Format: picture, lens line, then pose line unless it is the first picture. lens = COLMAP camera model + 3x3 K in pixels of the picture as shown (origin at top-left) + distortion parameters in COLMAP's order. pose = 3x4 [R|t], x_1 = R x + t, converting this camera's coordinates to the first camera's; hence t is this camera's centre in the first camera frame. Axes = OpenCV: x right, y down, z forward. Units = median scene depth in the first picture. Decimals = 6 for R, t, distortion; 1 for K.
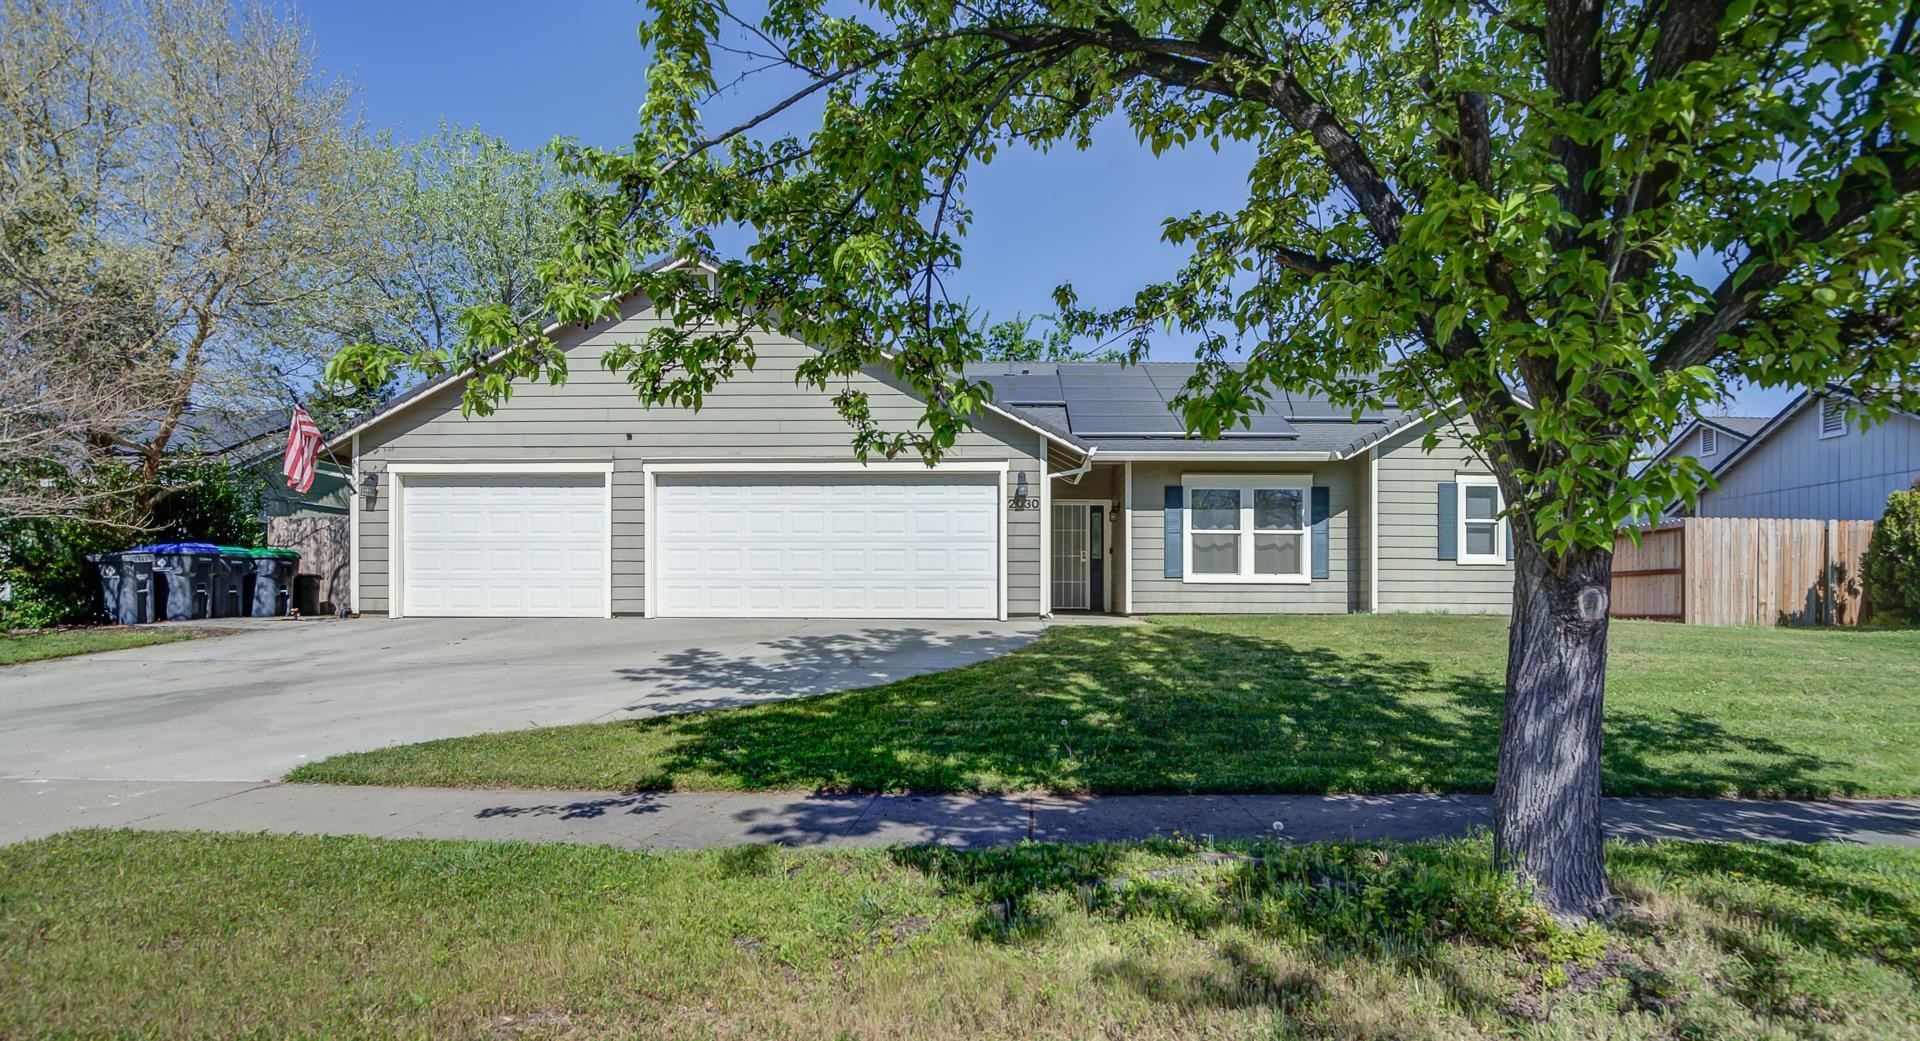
lens RADIAL K [[908.3, 0, 988.1], [0, 908.3, 616.9], [0, 0, 1]] dist [-0.013140, 0.000718]
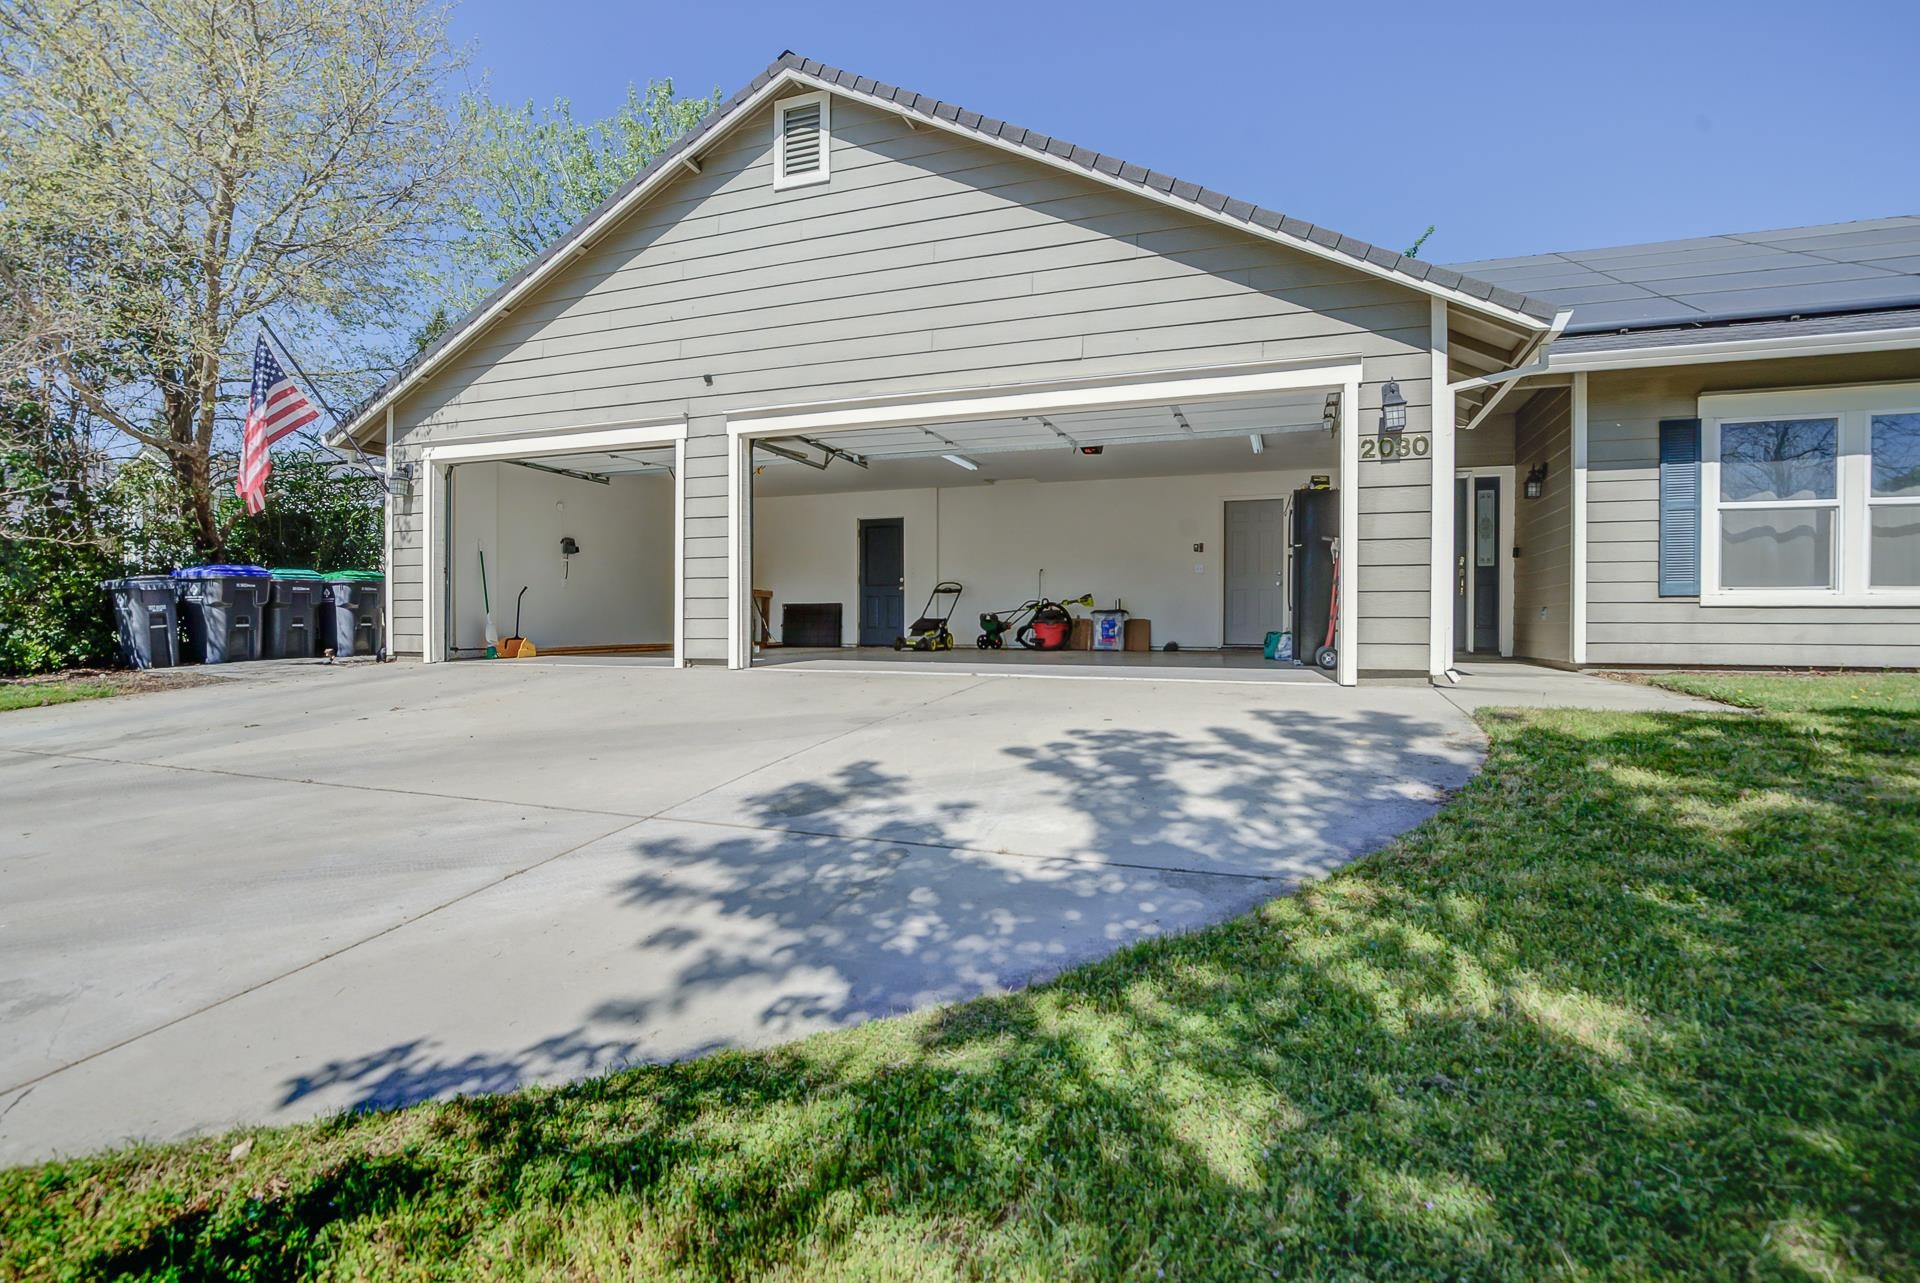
lens RADIAL K [[902.3, 0, 969.9], [0, 902.3, 645.9], [0, 0, 1]] dist [-0.032367, 0.009678]
pose [[0.950526, 0.006141, -0.310585, -0.027813], [-0.004652, 0.999974, 0.005534, -0.018428], [0.310611, -0.003815, 0.950530, 0.460554]]
